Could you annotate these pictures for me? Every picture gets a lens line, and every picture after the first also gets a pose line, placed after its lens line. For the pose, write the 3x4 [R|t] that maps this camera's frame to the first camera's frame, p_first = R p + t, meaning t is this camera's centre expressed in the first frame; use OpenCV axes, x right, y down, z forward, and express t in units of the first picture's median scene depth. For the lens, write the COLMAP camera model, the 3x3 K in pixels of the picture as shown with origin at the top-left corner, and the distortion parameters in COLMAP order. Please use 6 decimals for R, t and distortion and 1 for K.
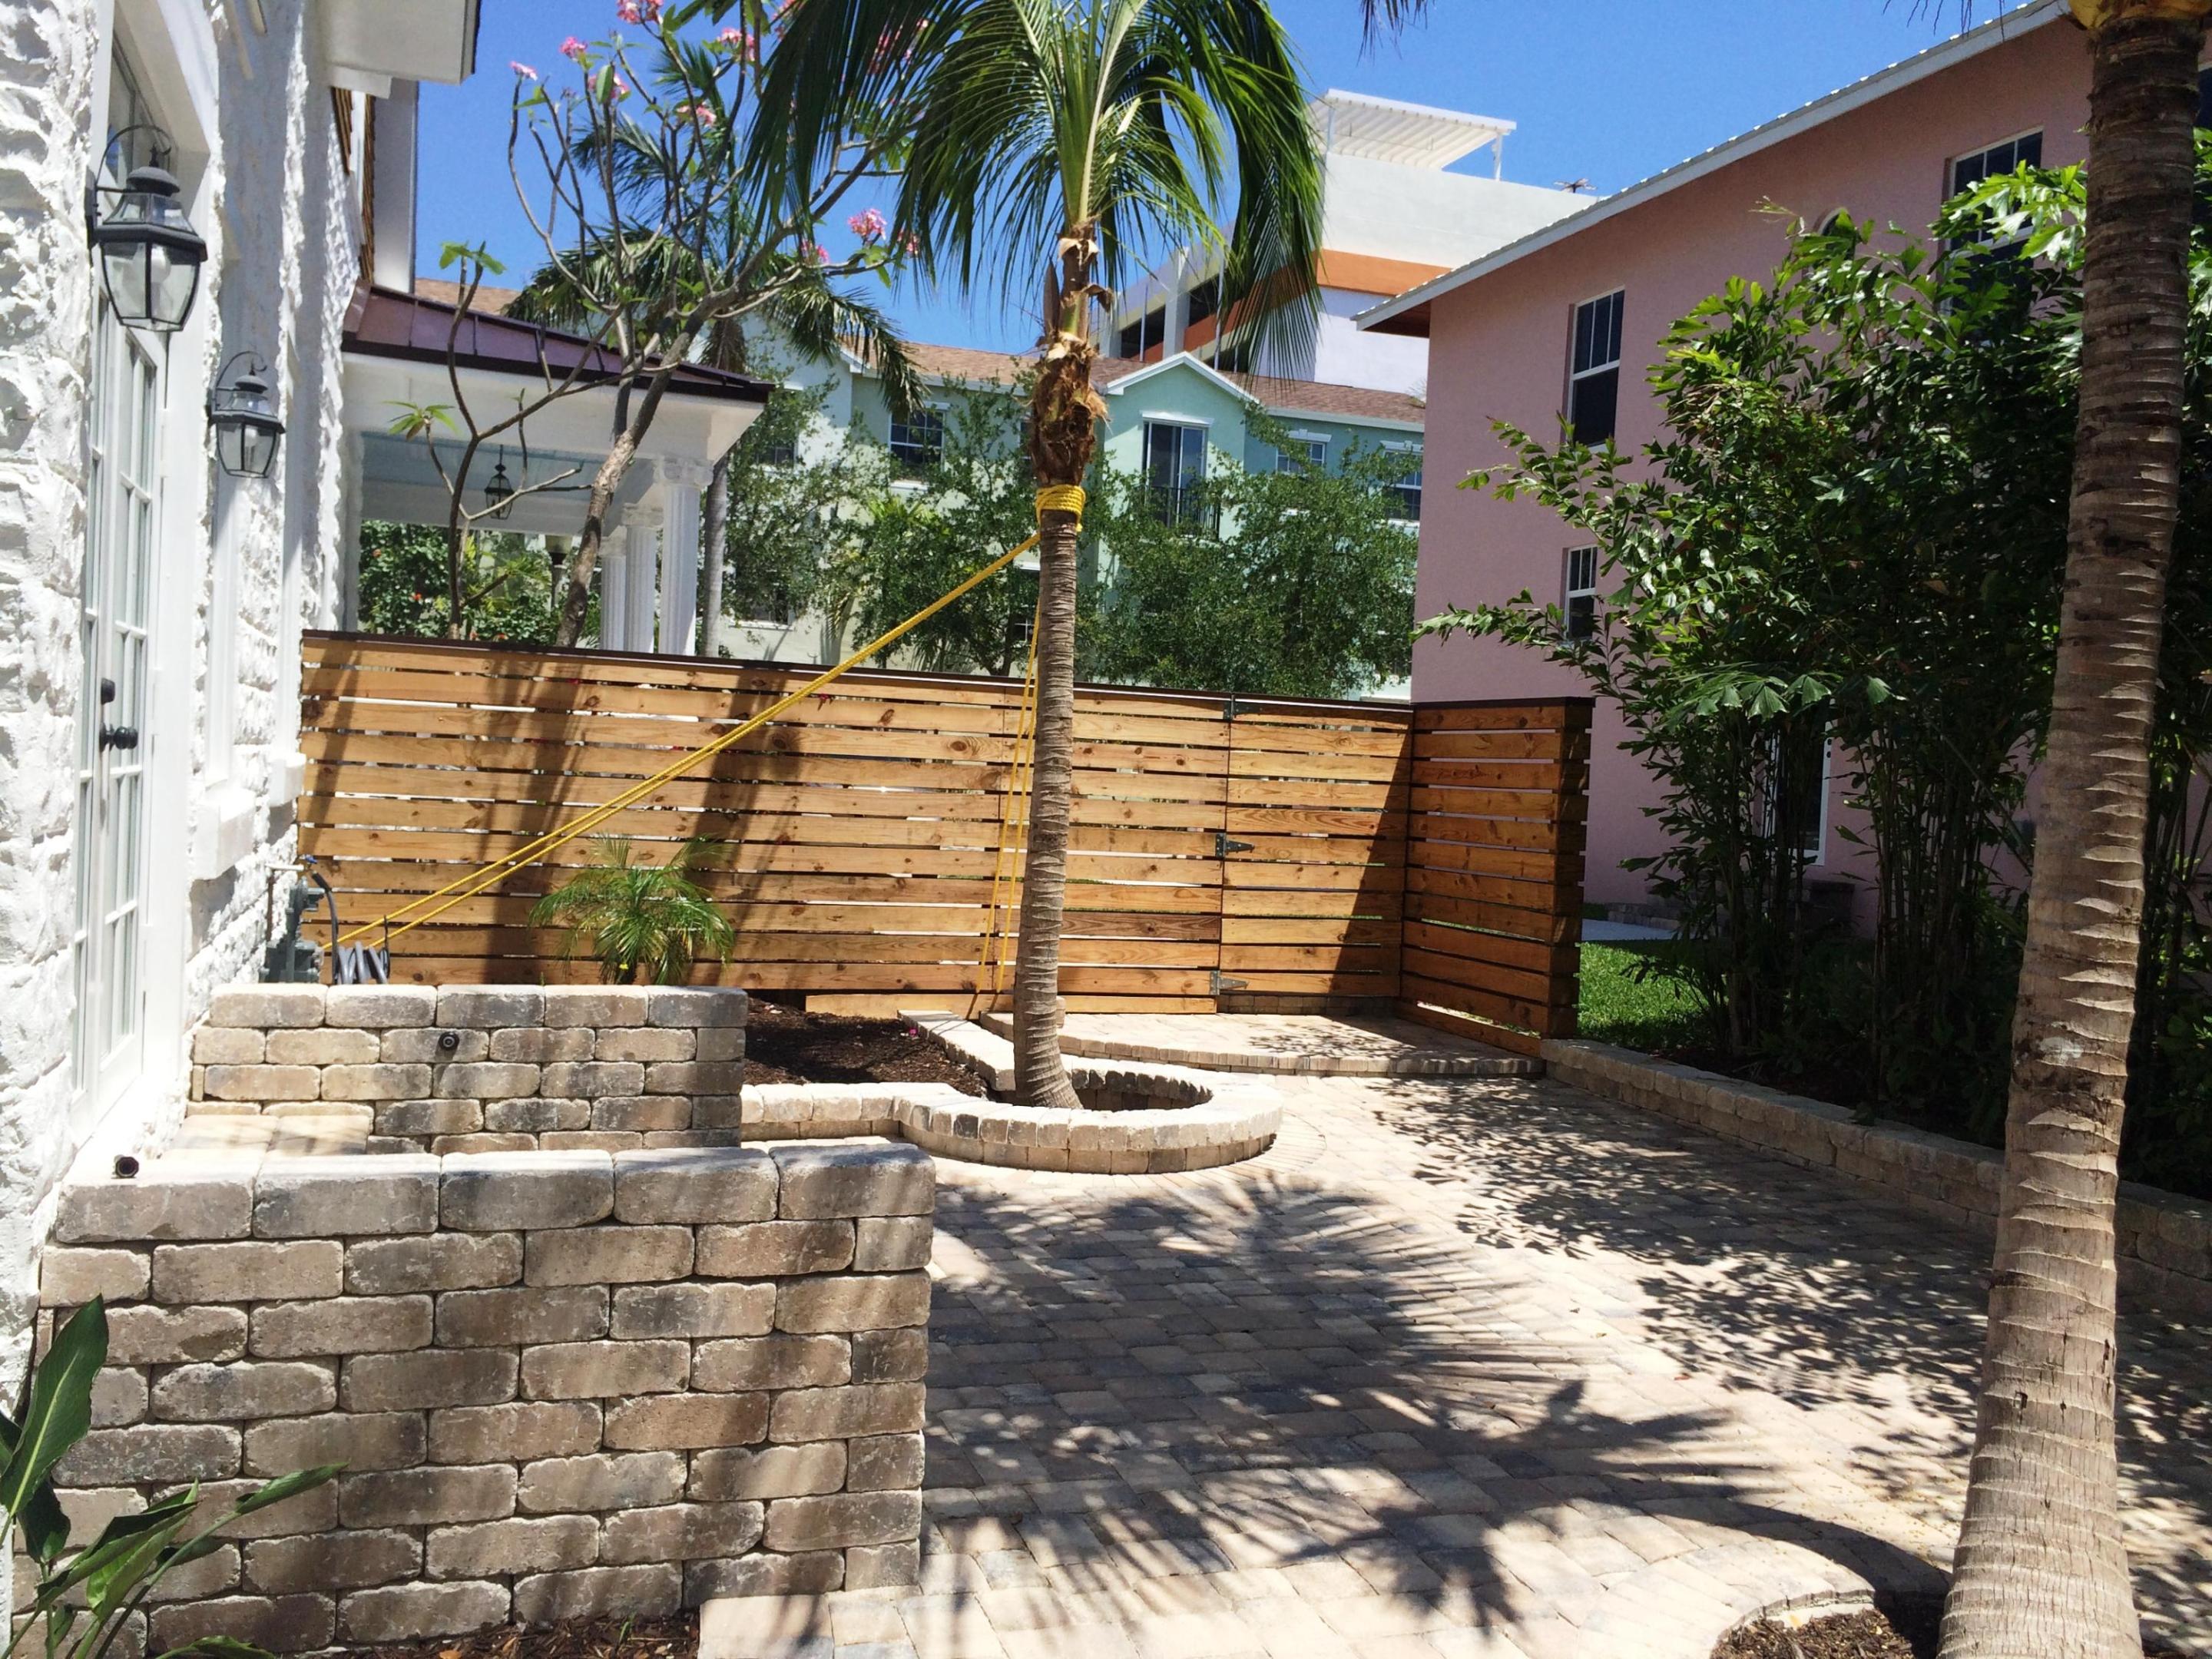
lens RADIAL K [[1904.2, 0, 1106.0], [0, 1904.2, 829.5], [0, 0, 1]] dist [0.119835, -0.159198]
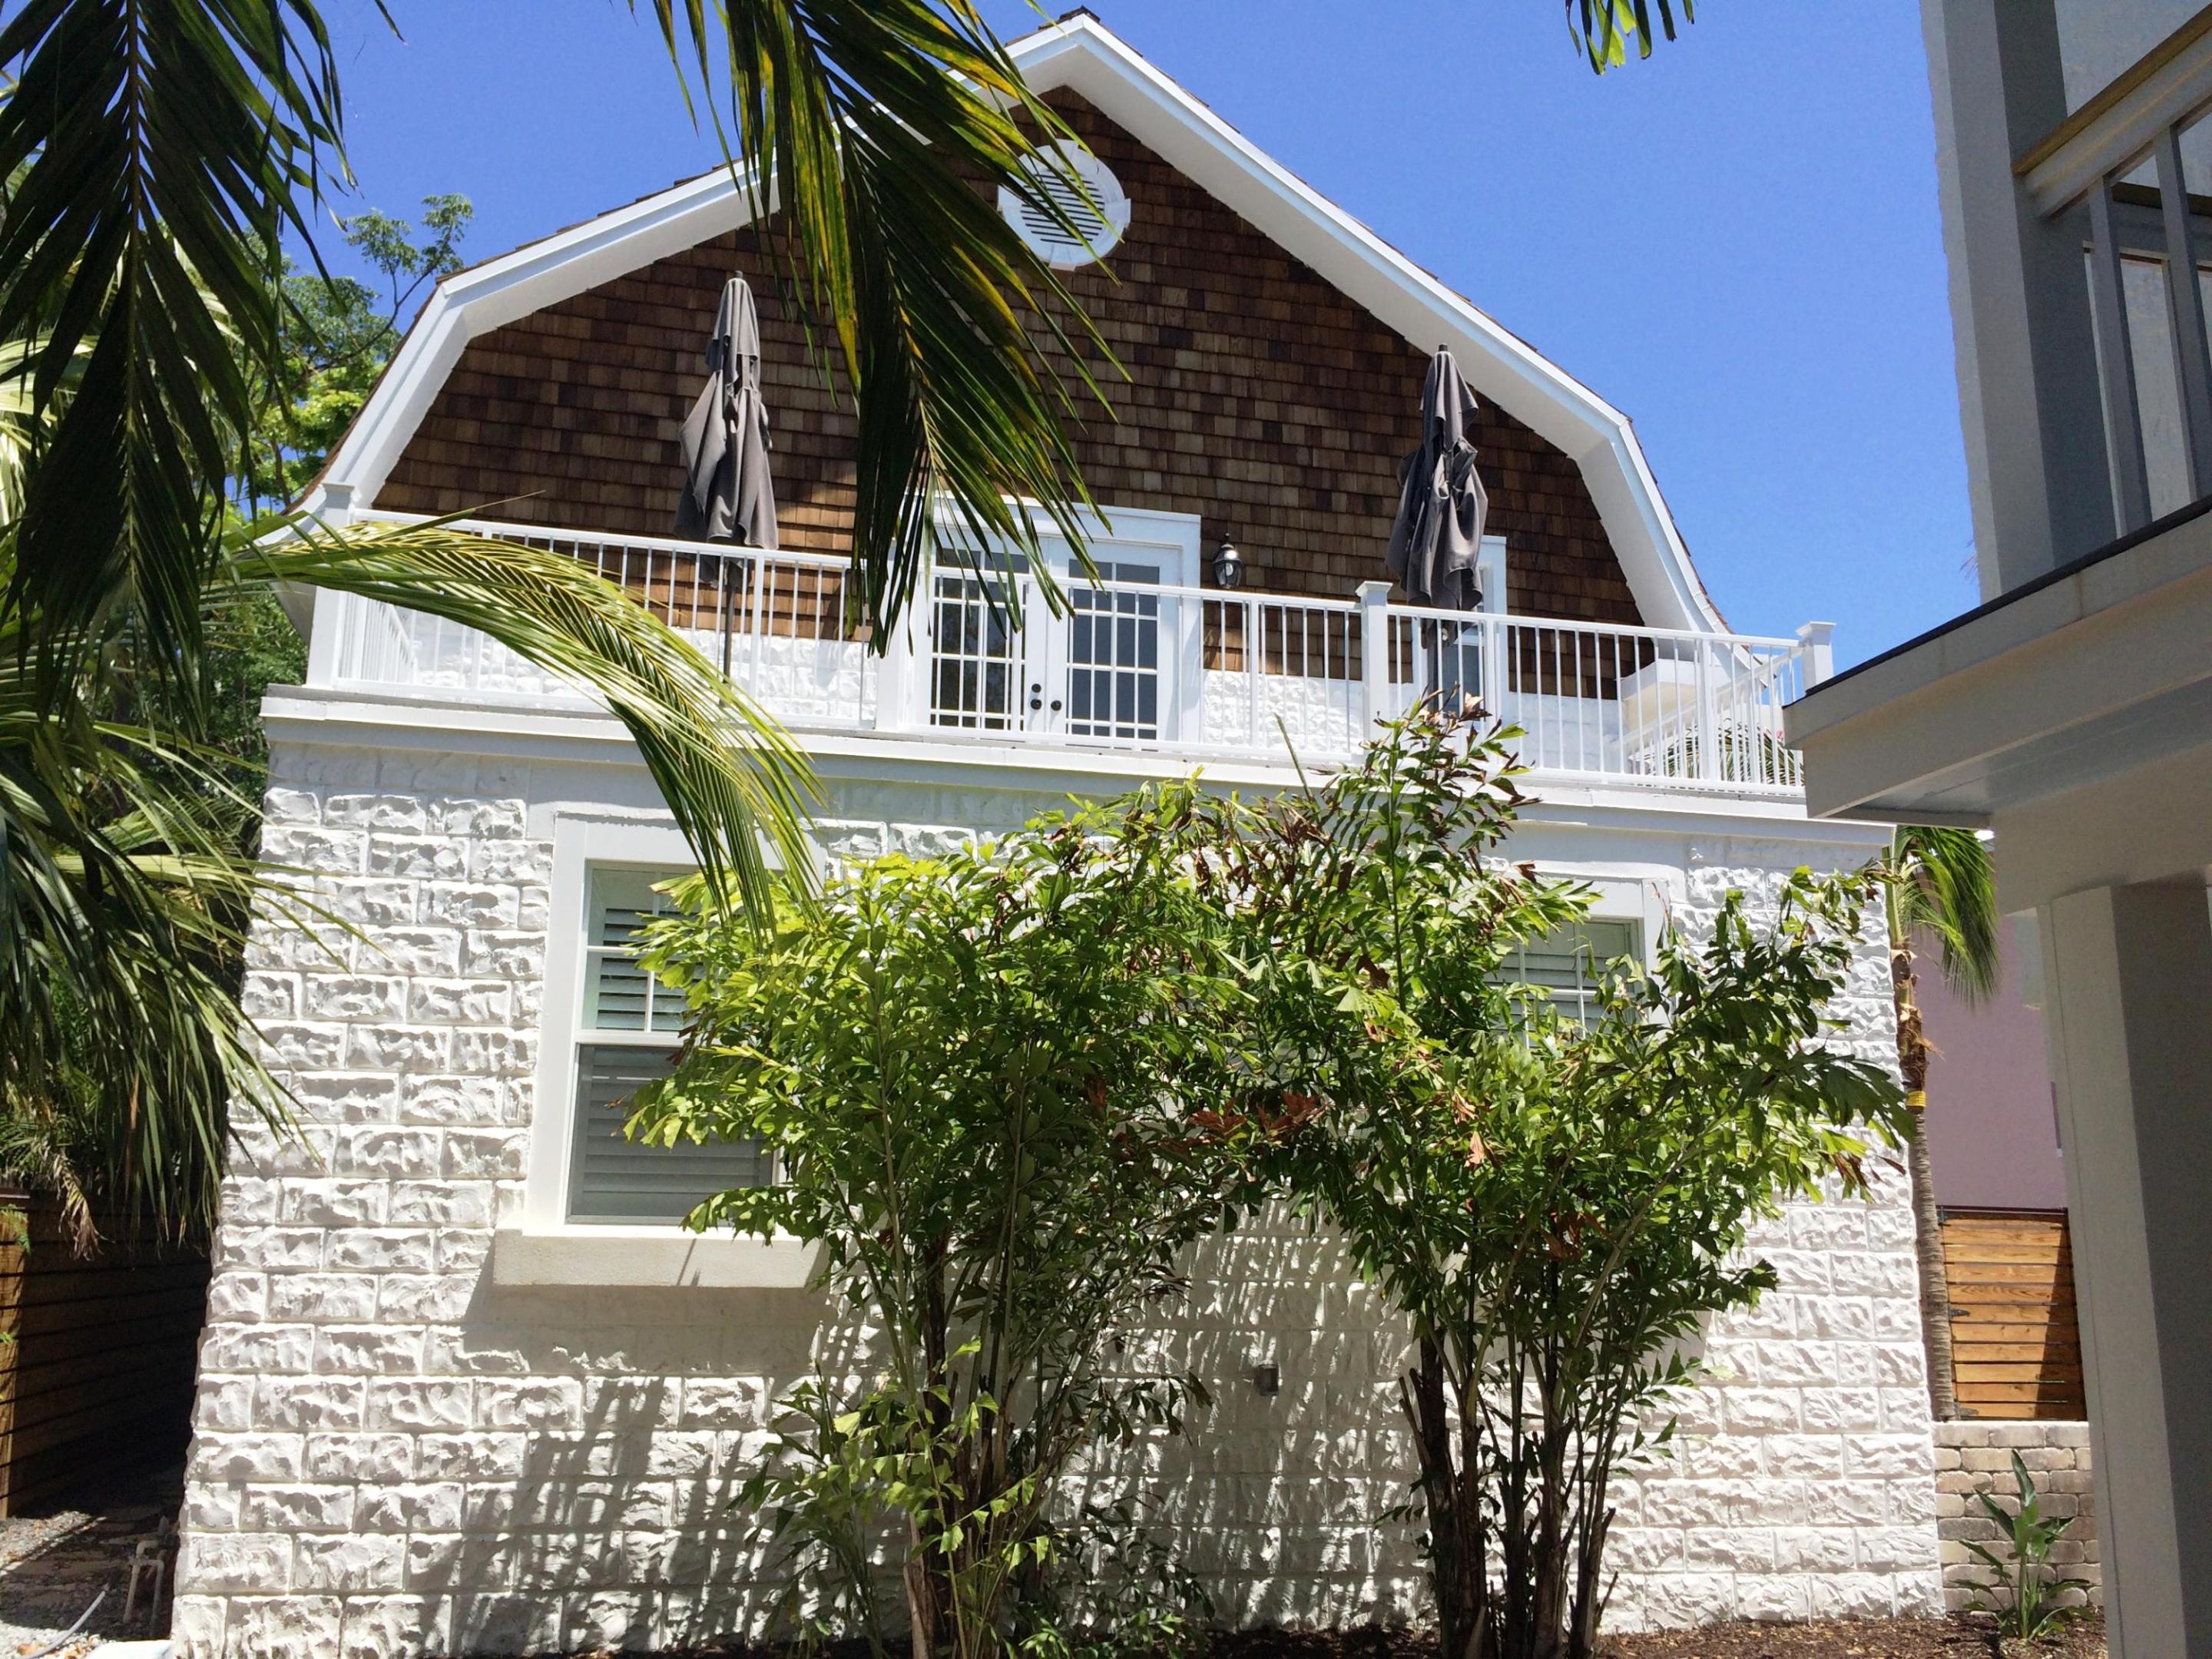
lens RADIAL K [[1904.2, 0, 1106.0], [0, 1904.2, 829.5], [0, 0, 1]] dist [0.119835, -0.159198]
pose [[0.992888, -0.060891, -0.102299, -0.402251], [0.033000, 0.966395, -0.254935, 0.008964], [0.114385, 0.249747, 0.961532, -0.593672]]
